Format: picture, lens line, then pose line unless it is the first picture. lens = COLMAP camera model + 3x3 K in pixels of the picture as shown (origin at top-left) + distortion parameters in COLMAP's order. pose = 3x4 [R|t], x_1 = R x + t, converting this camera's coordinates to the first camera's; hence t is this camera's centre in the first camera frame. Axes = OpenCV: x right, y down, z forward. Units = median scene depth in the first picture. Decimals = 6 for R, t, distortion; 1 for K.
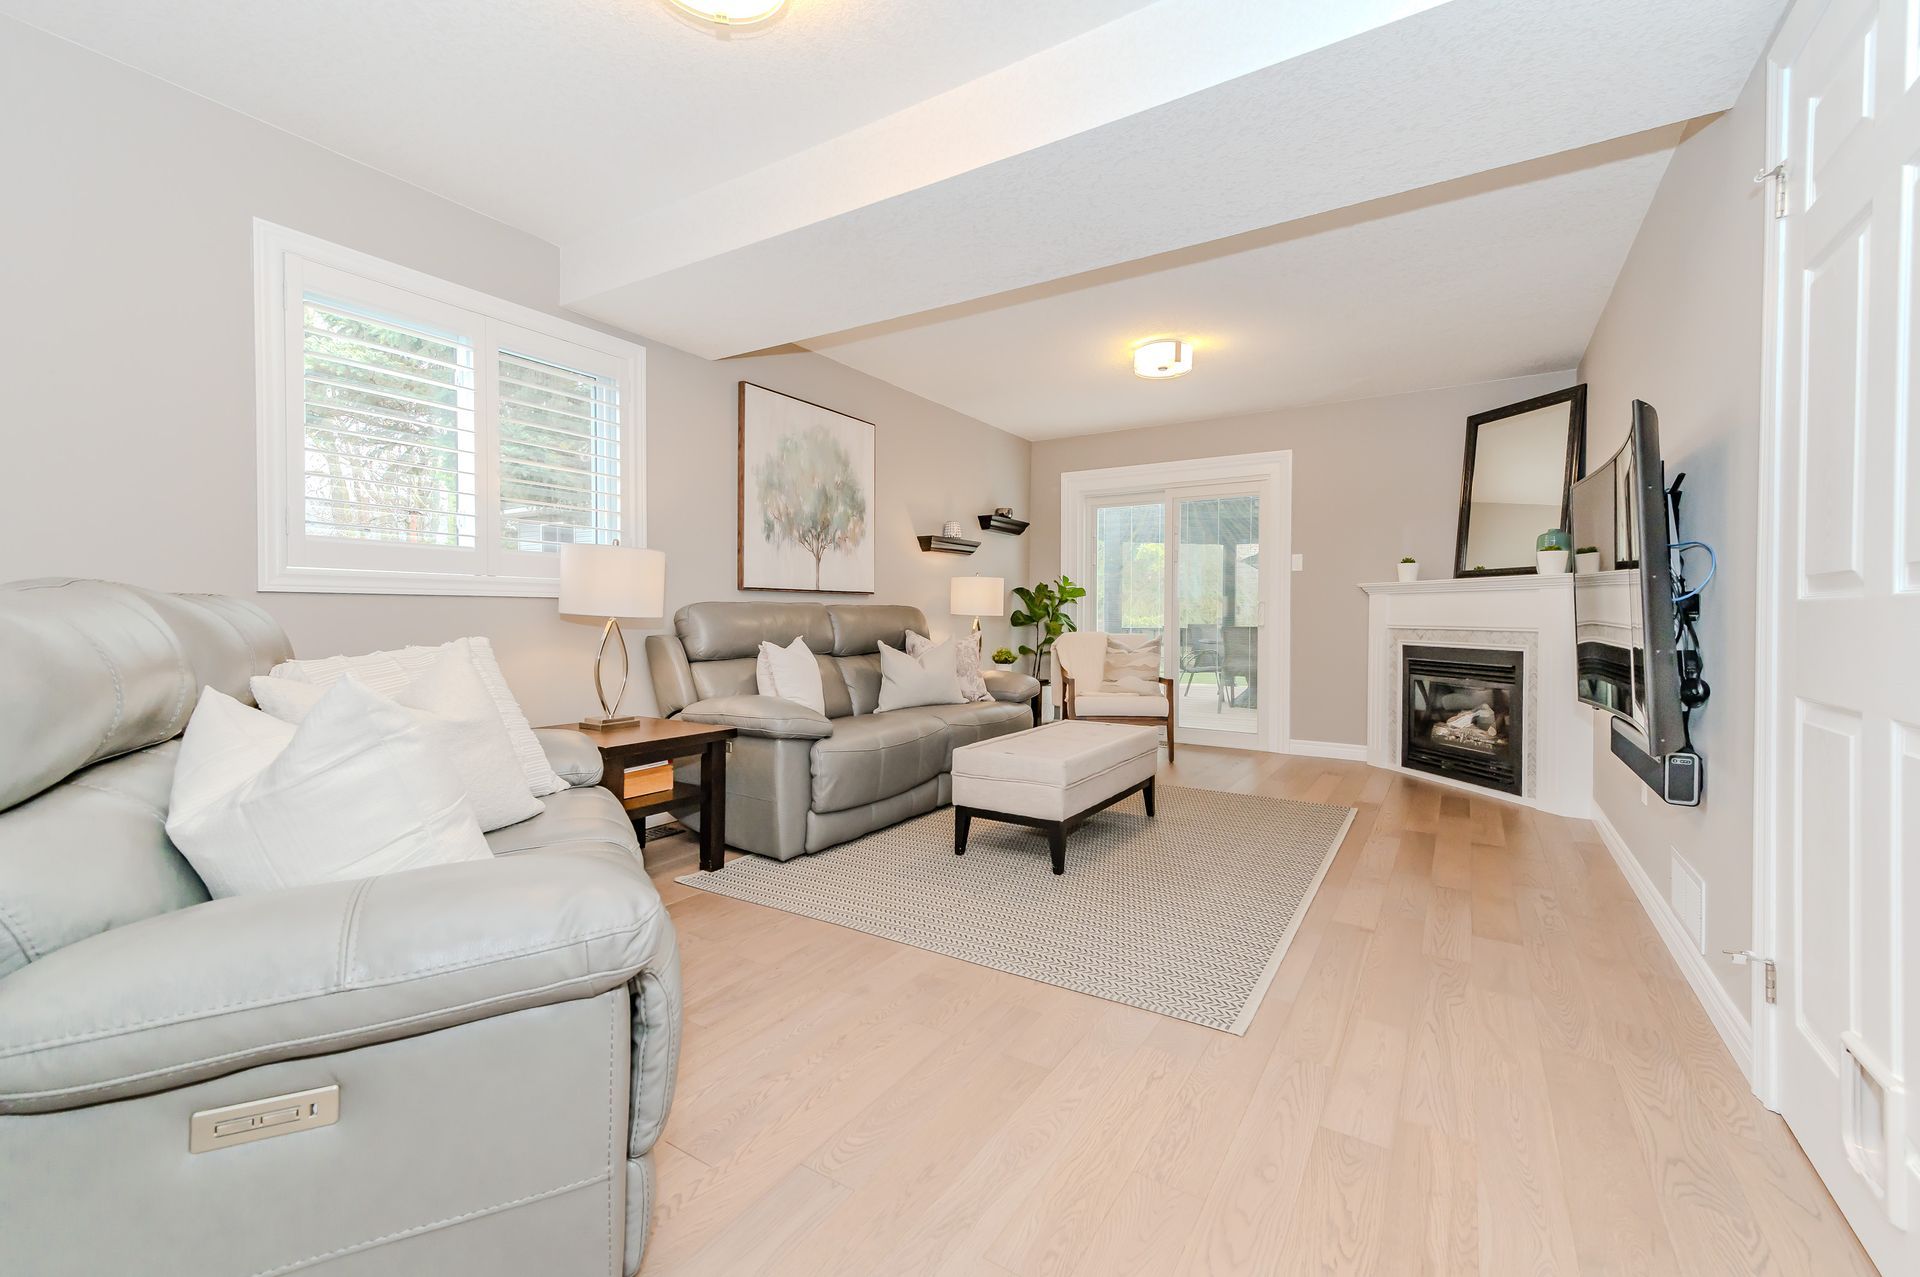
lens RADIAL K [[797.1, 0, 965.4], [0, 797.1, 623.6], [0, 0, 1]] dist [0.001072, 0.000385]
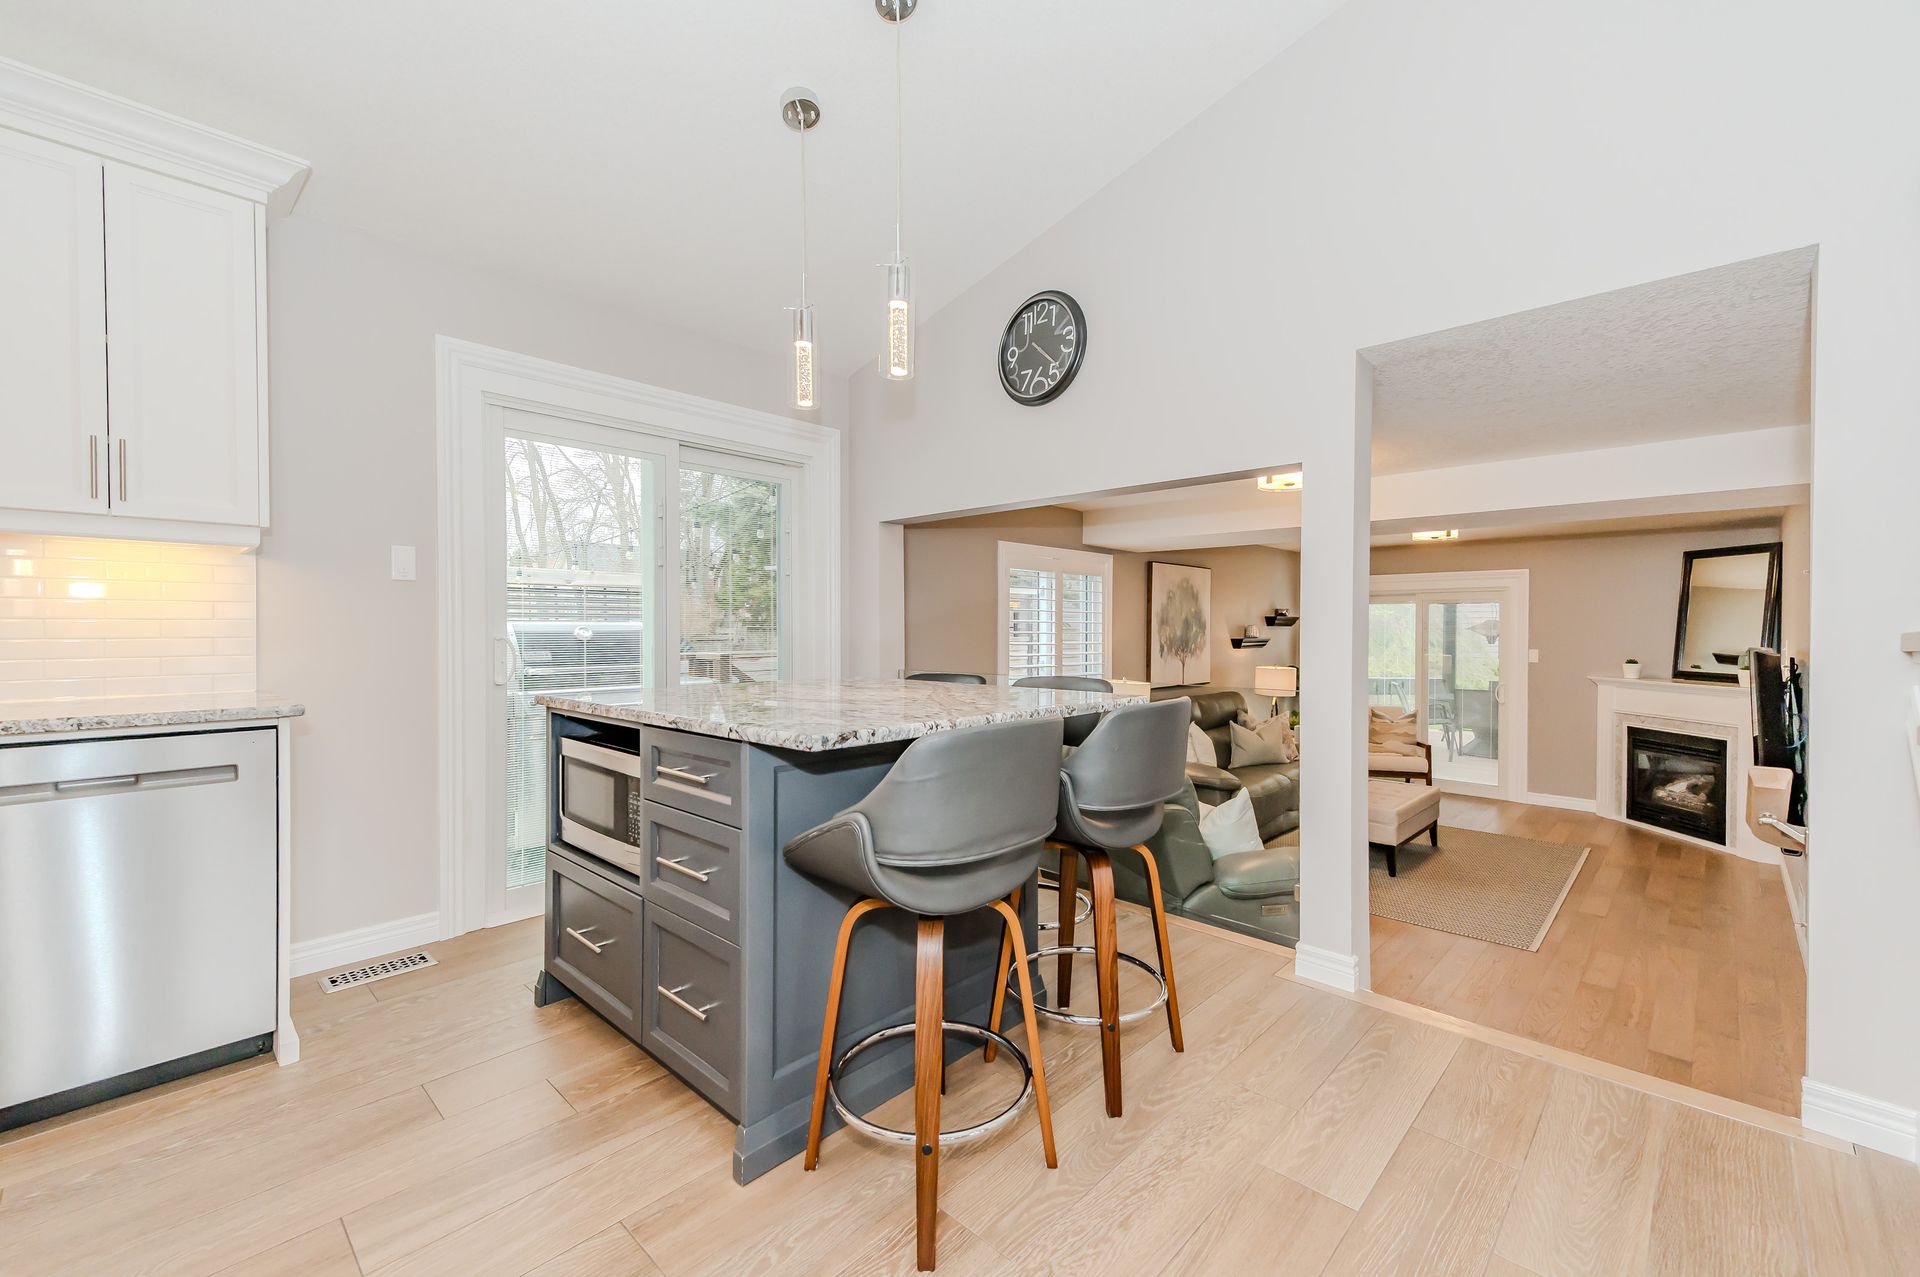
lens RADIAL K [[797.1, 0, 956.5], [0, 797.1, 636.9], [0, 0, 1]] dist [0.001072, 0.000385]
pose [[0.979689, -0.000561, -0.200523, -0.280840], [0.000164, 0.999998, -0.001993, -0.121640], [0.200524, 0.001919, 0.979687, -0.530143]]
